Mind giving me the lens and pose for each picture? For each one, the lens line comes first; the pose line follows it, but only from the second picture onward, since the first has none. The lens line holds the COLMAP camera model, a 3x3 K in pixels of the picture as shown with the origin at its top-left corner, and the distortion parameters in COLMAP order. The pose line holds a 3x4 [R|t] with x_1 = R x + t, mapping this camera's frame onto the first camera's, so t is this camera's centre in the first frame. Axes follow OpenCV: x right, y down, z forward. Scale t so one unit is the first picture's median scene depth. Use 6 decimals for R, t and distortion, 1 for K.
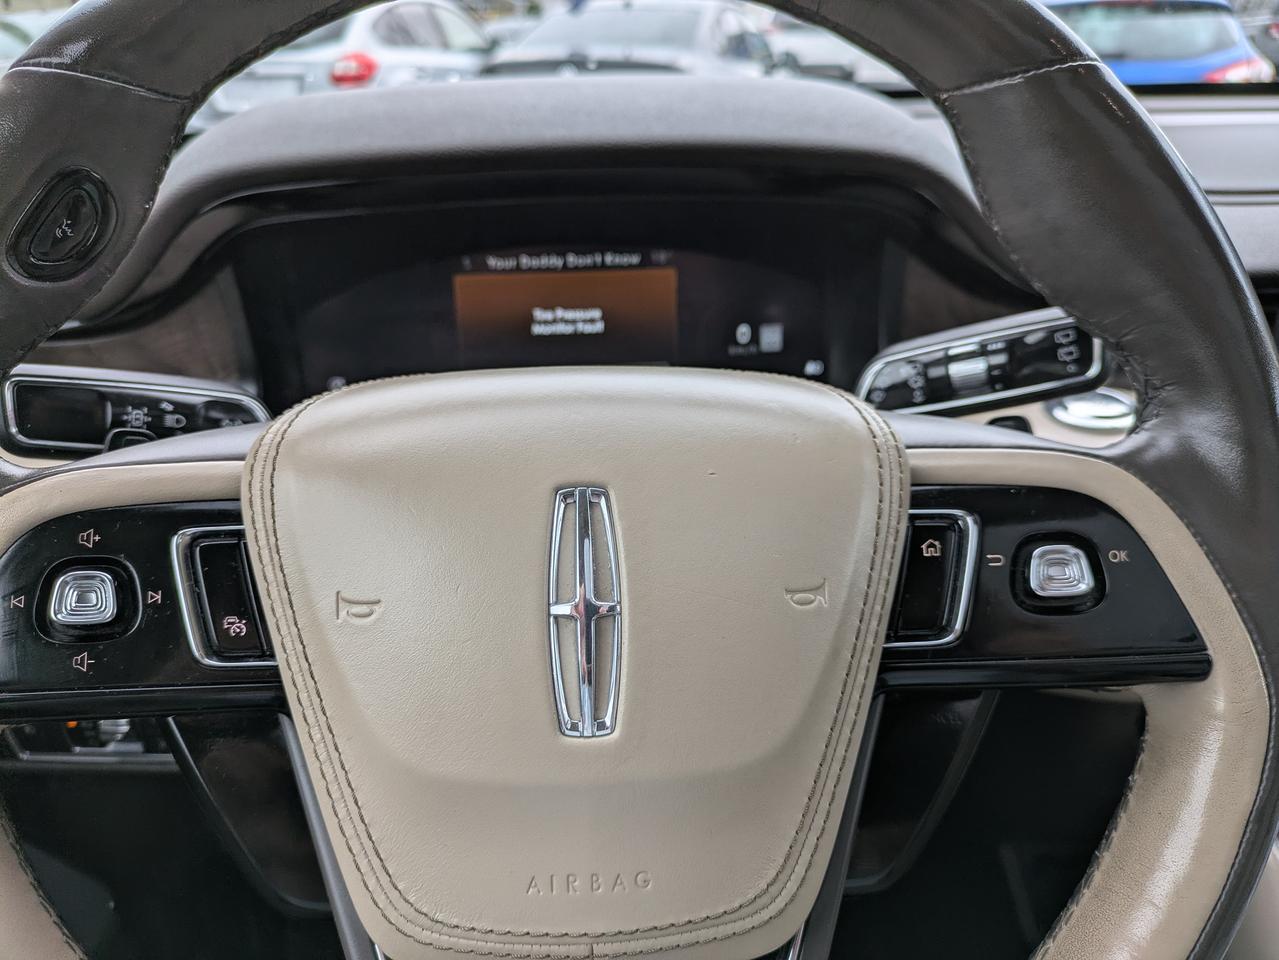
lens RADIAL K [[952.9, 0, 631.6], [0, 952.9, 477.8], [0, 0, 1]] dist [0.030959, 0.004526]
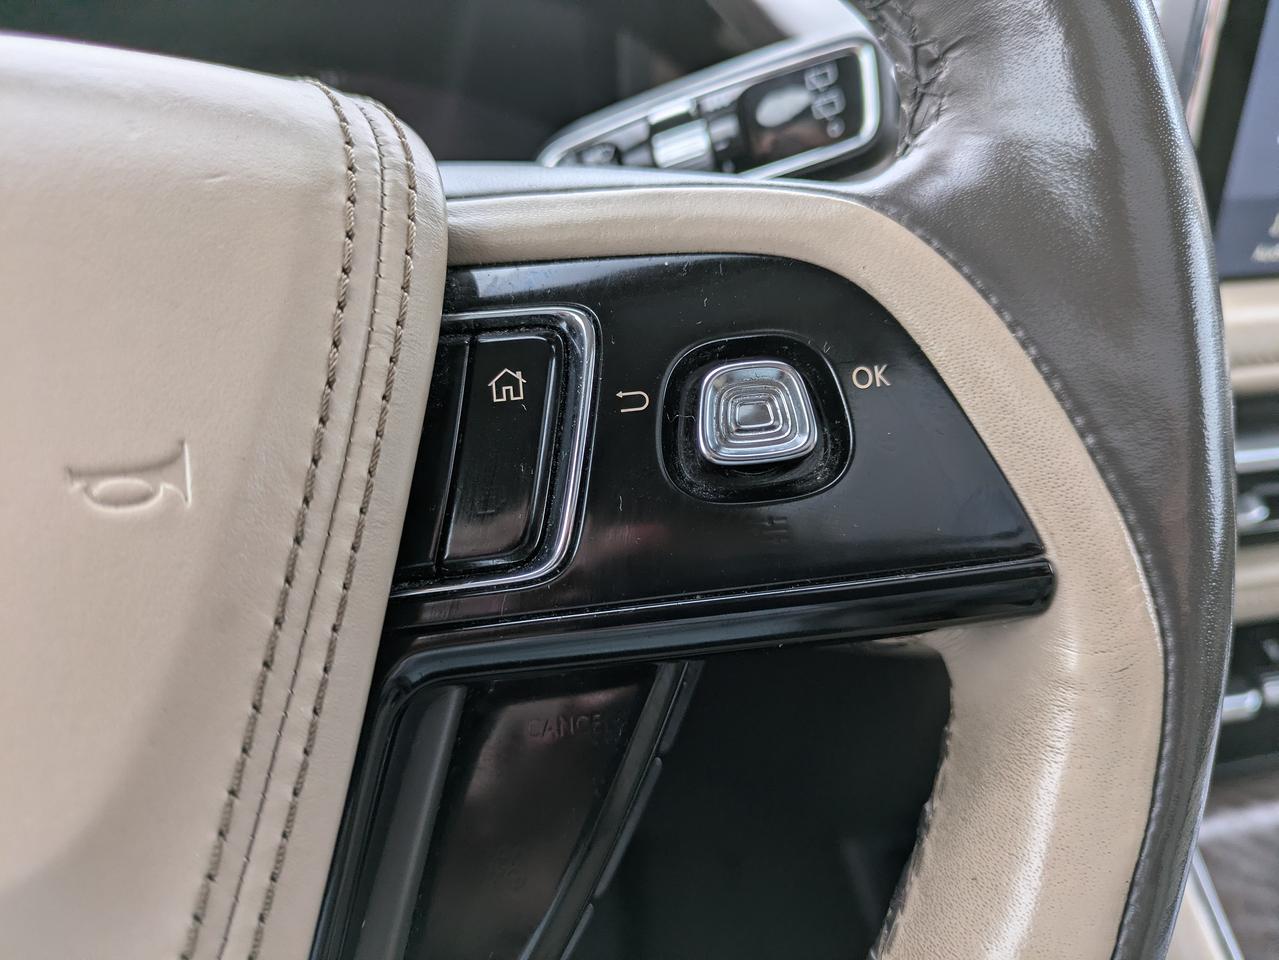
lens RADIAL K [[952.9, 0, 634.9], [0, 952.9, 471.8], [0, 0, 1]] dist [0.030959, 0.004526]
pose [[0.992713, -0.059357, 0.104870, 0.332126], [0.058182, 0.998205, 0.014232, 0.116794], [-0.105526, -0.008026, 0.994384, 0.522291]]
